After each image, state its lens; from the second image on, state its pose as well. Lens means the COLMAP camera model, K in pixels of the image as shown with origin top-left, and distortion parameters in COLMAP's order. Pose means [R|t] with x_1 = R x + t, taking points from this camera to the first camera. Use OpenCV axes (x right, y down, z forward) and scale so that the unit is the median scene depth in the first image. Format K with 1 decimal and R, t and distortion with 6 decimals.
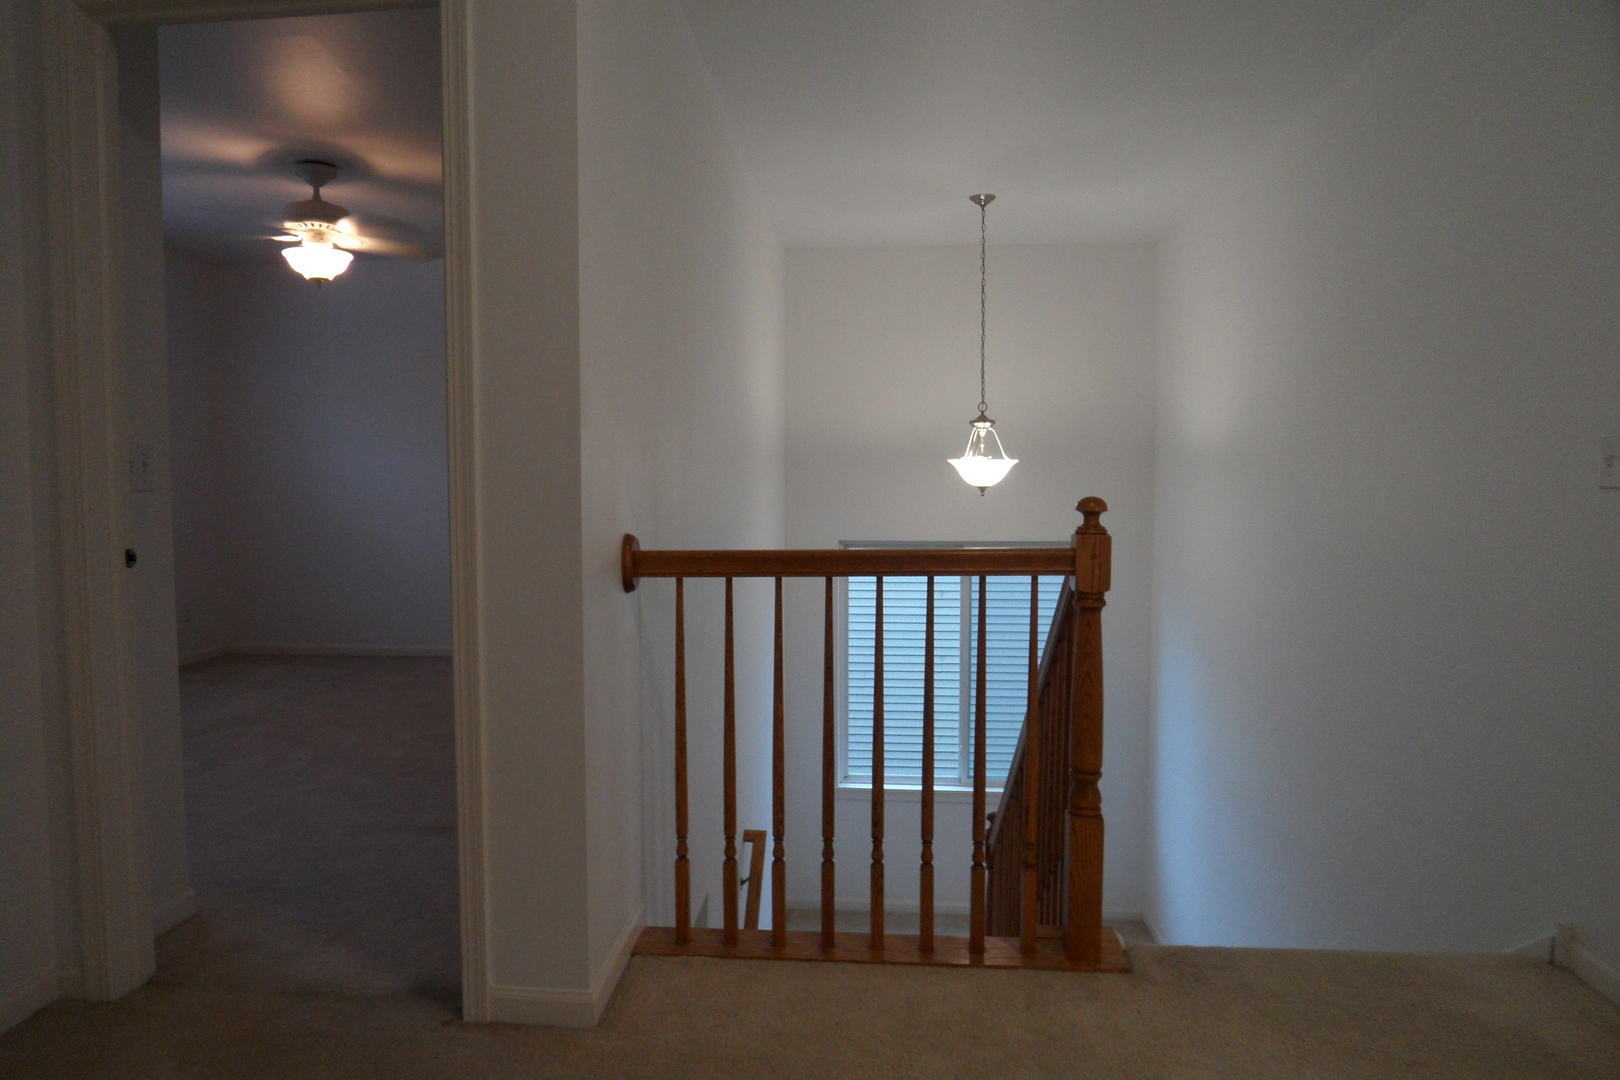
lens RADIAL K [[1040.6, 0, 801.8], [0, 1040.6, 539.6], [0, 0, 1]] dist [-0.039246, 0.000377]
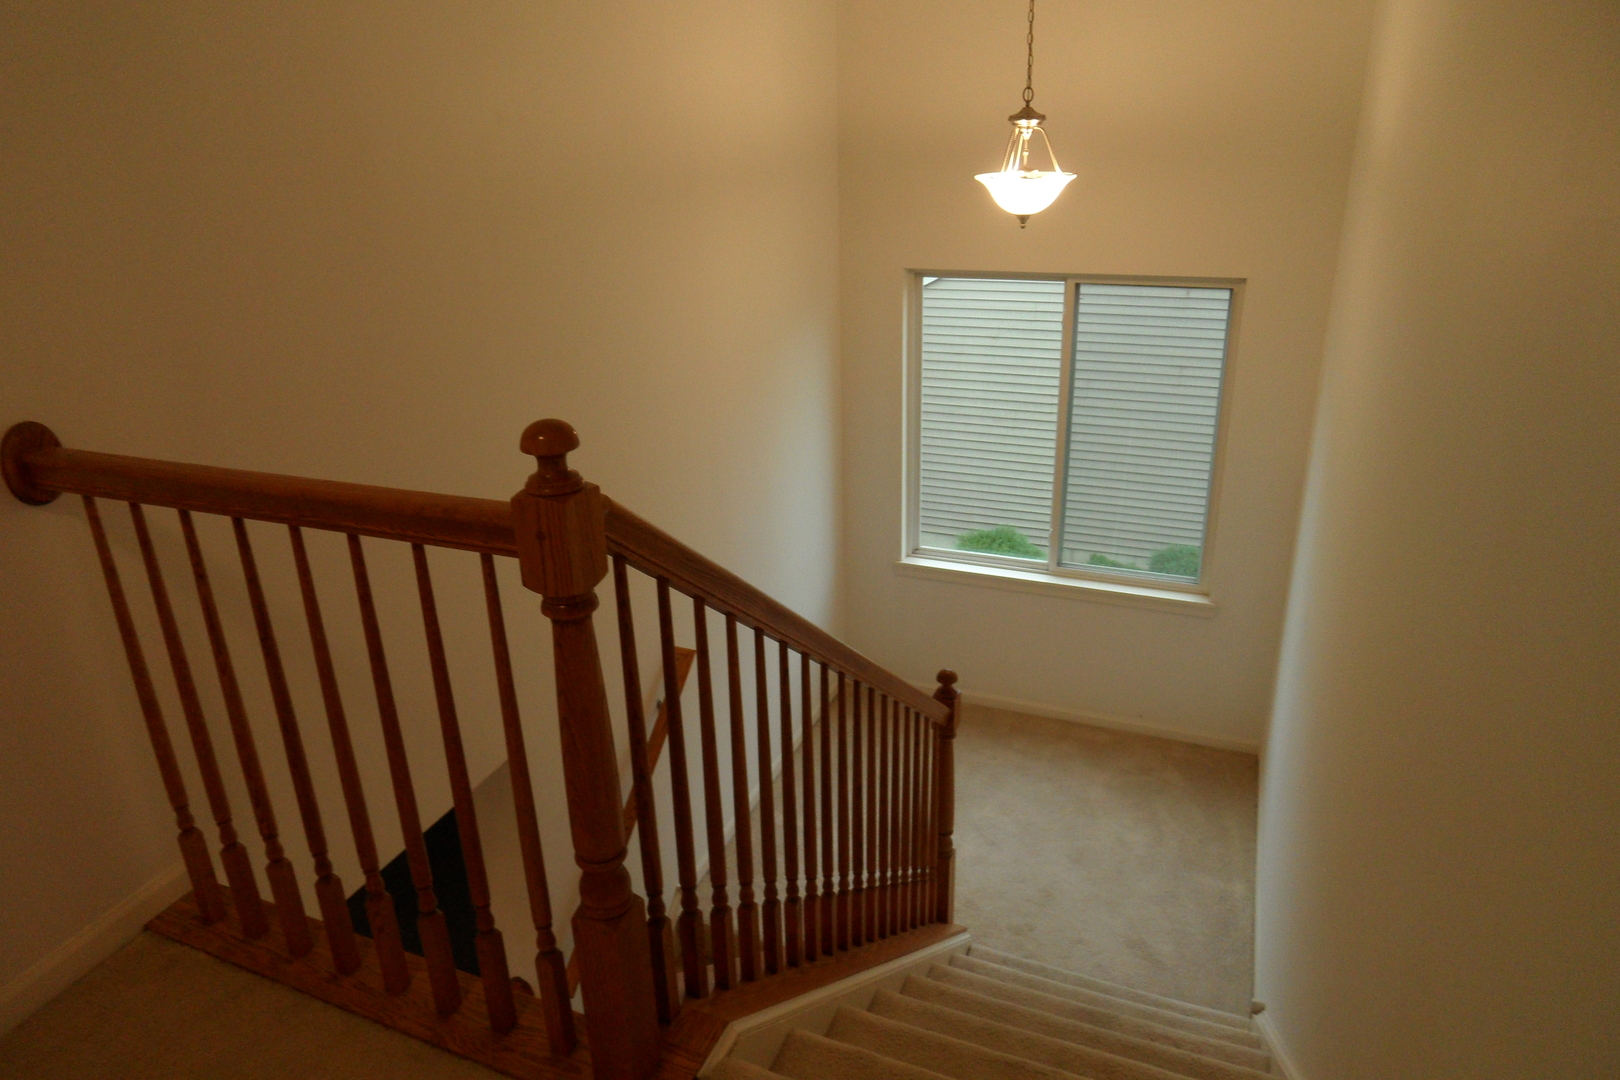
lens RADIAL K [[1040.6, 0, 801.8], [0, 1040.6, 539.6], [0, 0, 1]] dist [-0.039246, 0.000377]
pose [[0.948215, 0.090149, -0.304567, 0.265943], [0.014297, 0.945792, 0.324457, -0.072968], [0.317306, -0.312009, 0.895526, 0.253670]]
